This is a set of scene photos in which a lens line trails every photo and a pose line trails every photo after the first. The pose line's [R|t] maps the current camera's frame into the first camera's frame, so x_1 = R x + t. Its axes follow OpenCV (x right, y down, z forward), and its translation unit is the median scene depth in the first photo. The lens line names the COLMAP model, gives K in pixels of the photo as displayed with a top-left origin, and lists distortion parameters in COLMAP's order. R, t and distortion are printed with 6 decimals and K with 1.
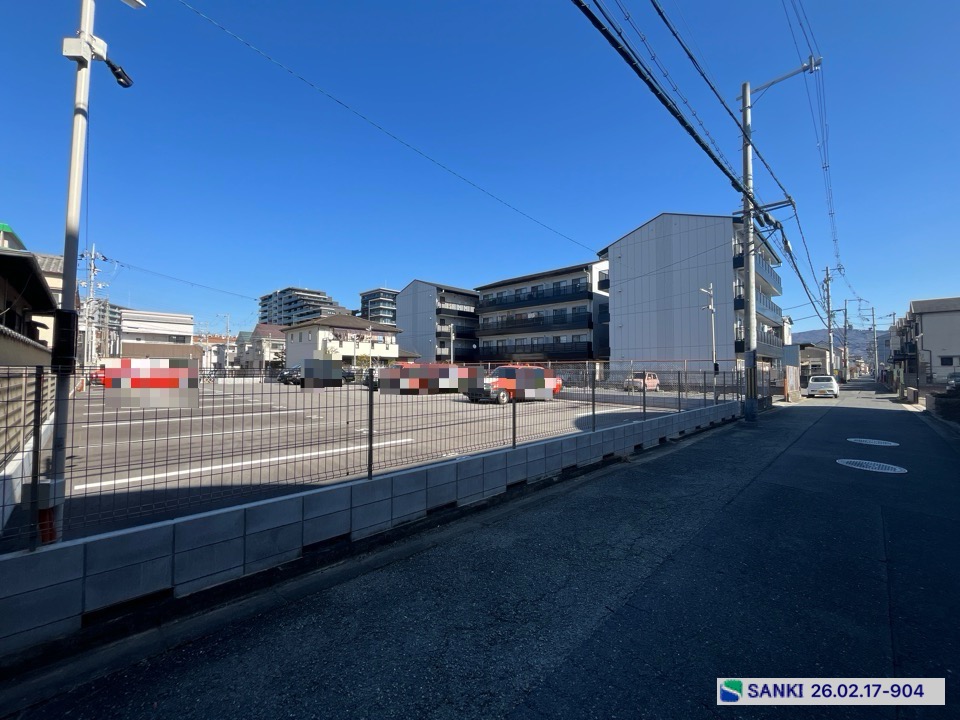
lens RADIAL K [[389.1, 0, 477.3], [0, 389.1, 358.3], [0, 0, 1]] dist [-0.002761, -0.000103]
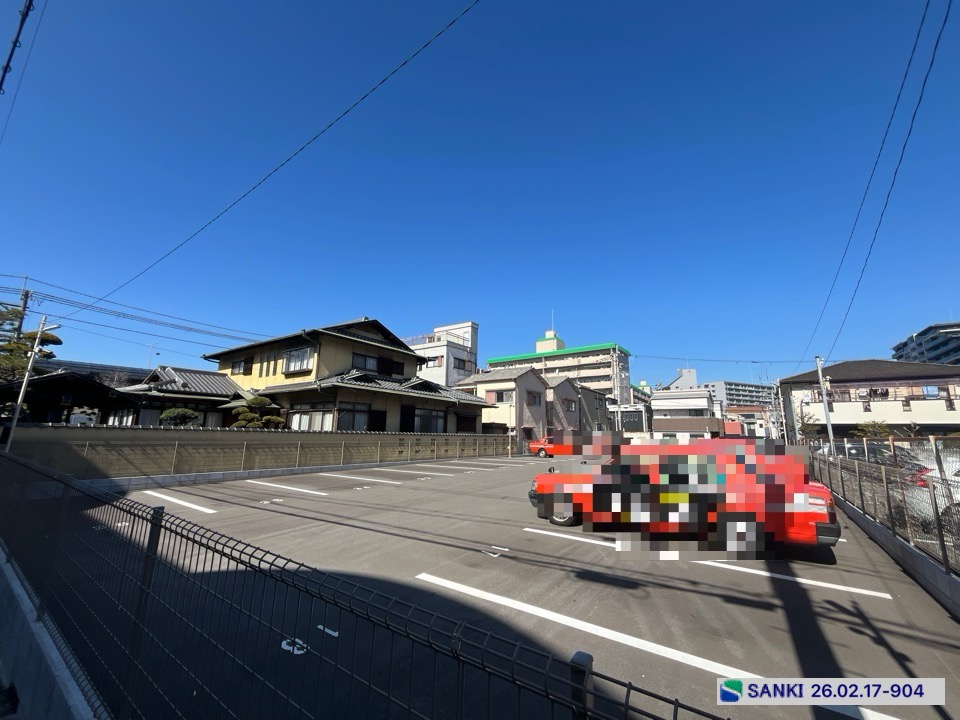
lens RADIAL K [[389.1, 0, 477.8], [0, 389.1, 359.9], [0, 0, 1]] dist [-0.002761, -0.000103]
pose [[0.165795, -0.190332, -0.967618, 0.173652], [0.015431, 0.981579, -0.190435, 0.001043], [0.986039, 0.016642, 0.165678, 0.245484]]
